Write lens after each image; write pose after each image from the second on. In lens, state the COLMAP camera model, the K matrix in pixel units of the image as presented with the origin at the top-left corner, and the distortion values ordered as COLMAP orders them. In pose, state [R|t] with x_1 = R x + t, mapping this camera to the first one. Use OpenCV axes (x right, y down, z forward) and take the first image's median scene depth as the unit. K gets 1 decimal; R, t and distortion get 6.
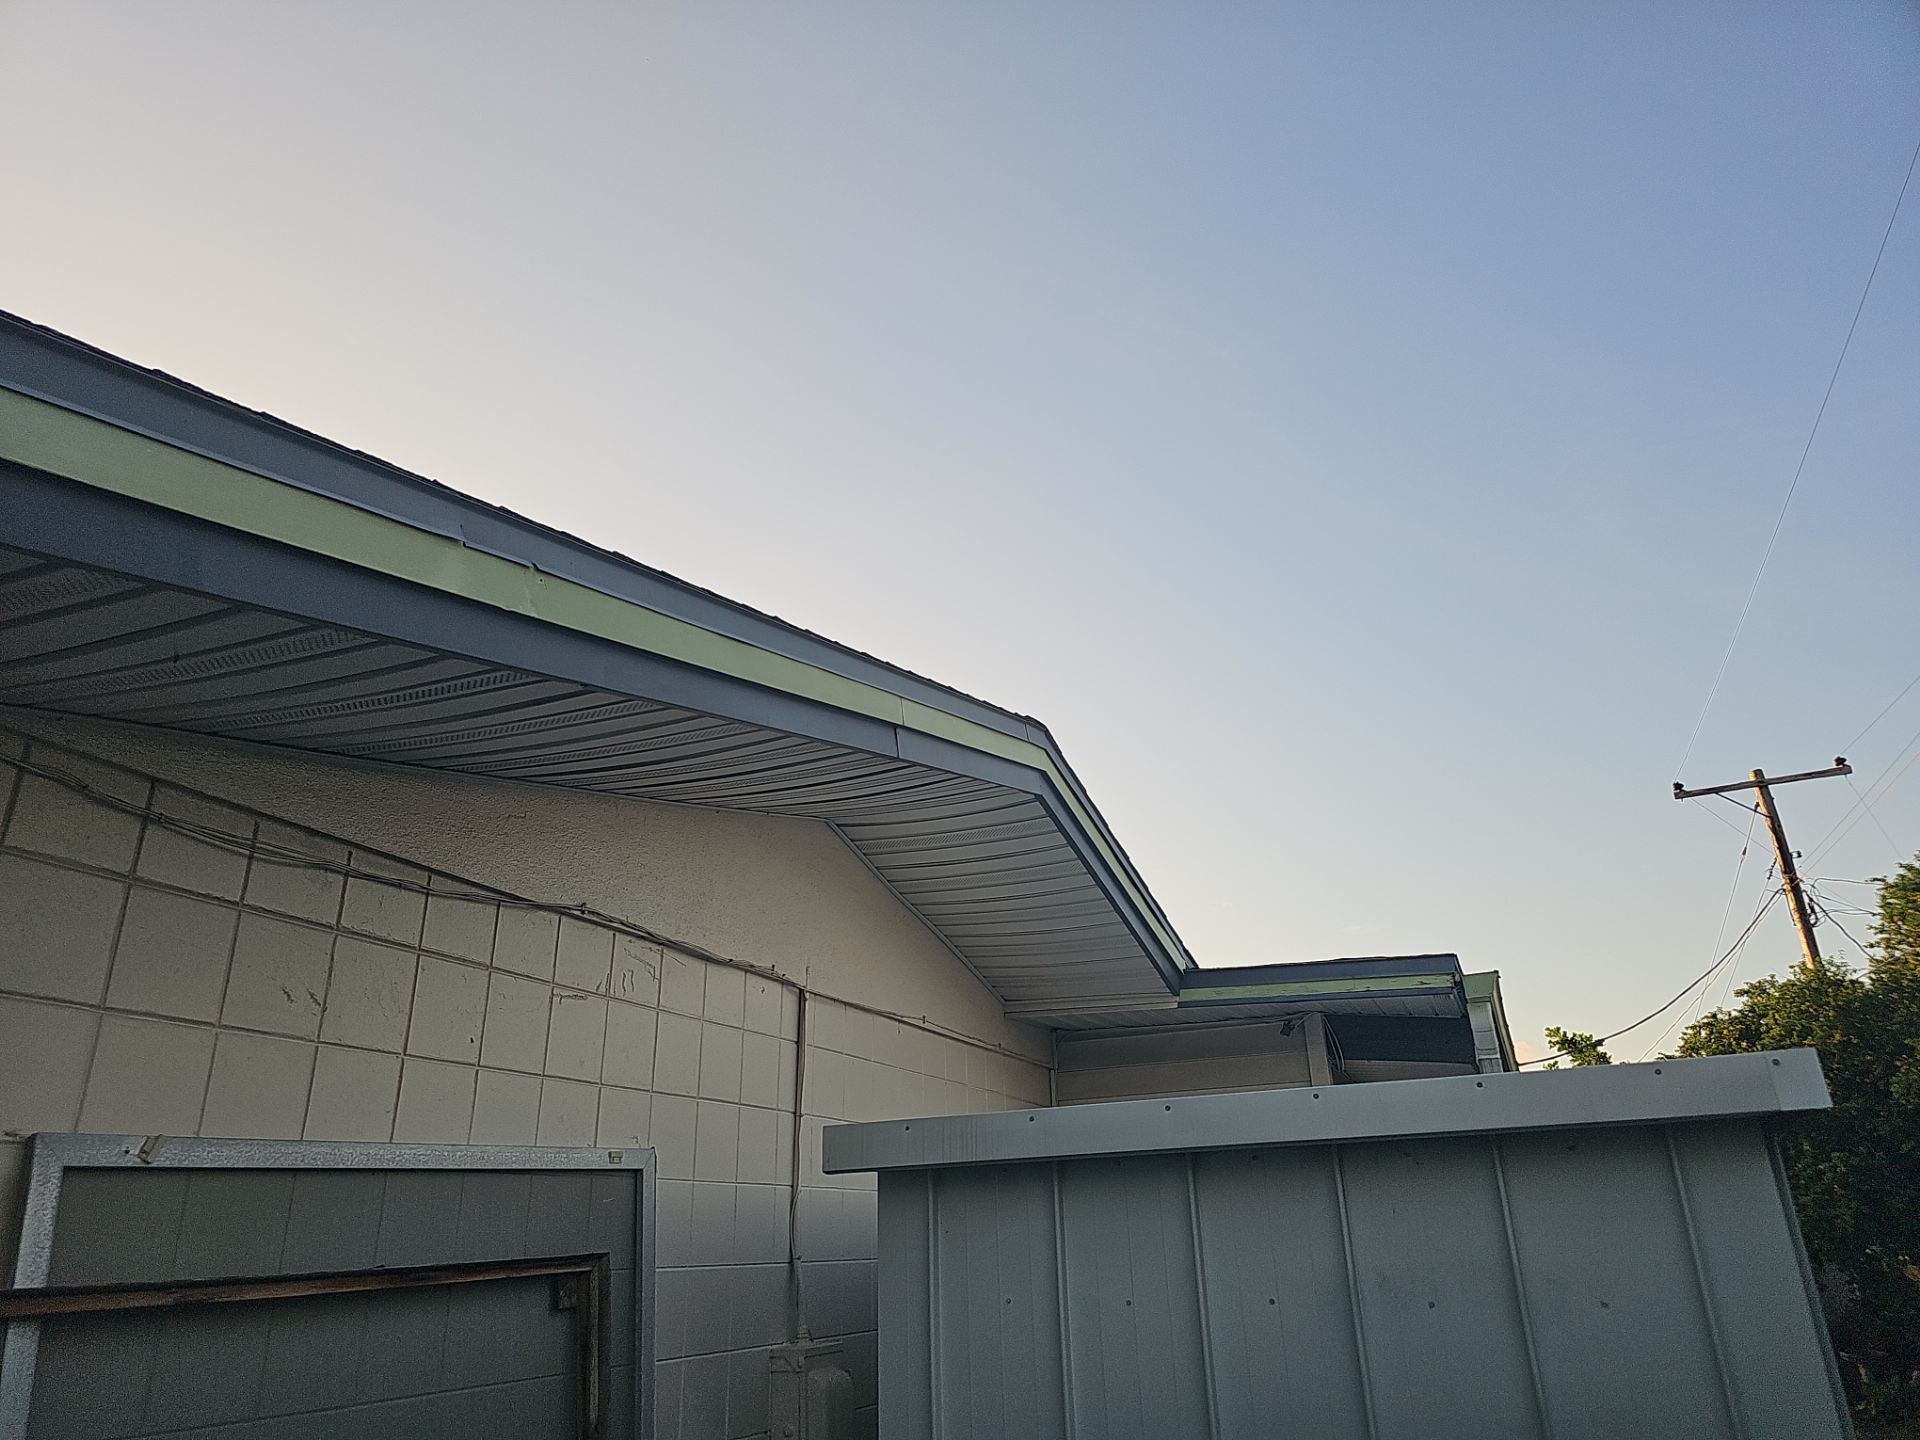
lens RADIAL K [[1257.5, 0, 966.0], [0, 1257.5, 723.4], [0, 0, 1]] dist [0.042188, -0.036303]
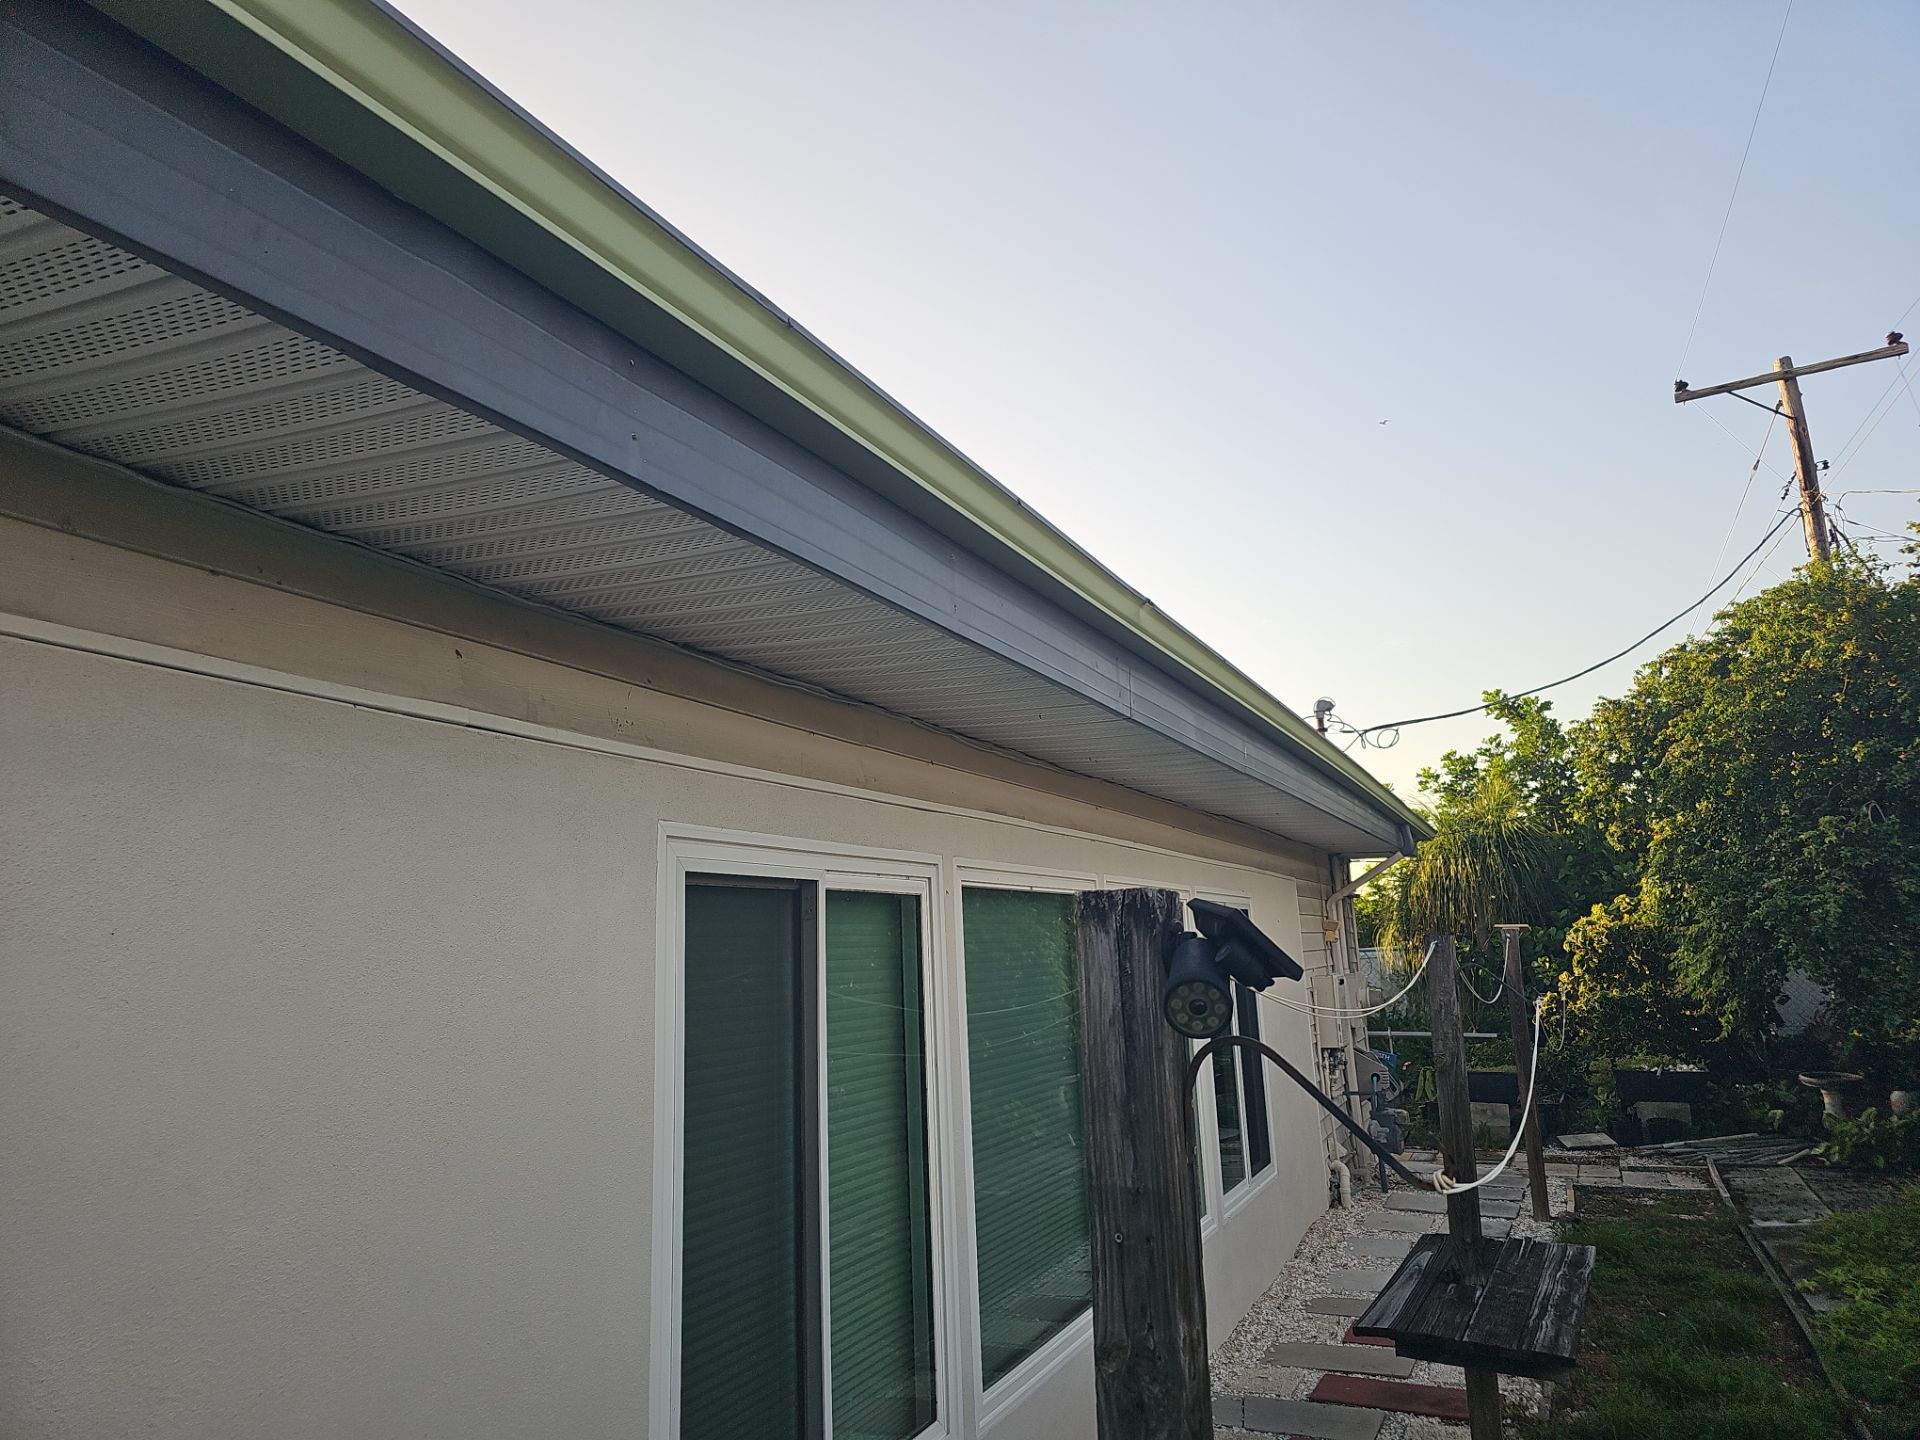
lens RADIAL K [[1291.4, 0, 959.1], [0, 1291.4, 716.3], [0, 0, 1]] dist [-0.003698, -0.002604]
pose [[0.999750, -0.017680, -0.013686, 0.138361], [0.020159, 0.977543, 0.209772, 0.078762], [0.009670, -0.209995, 0.977655, 0.200172]]
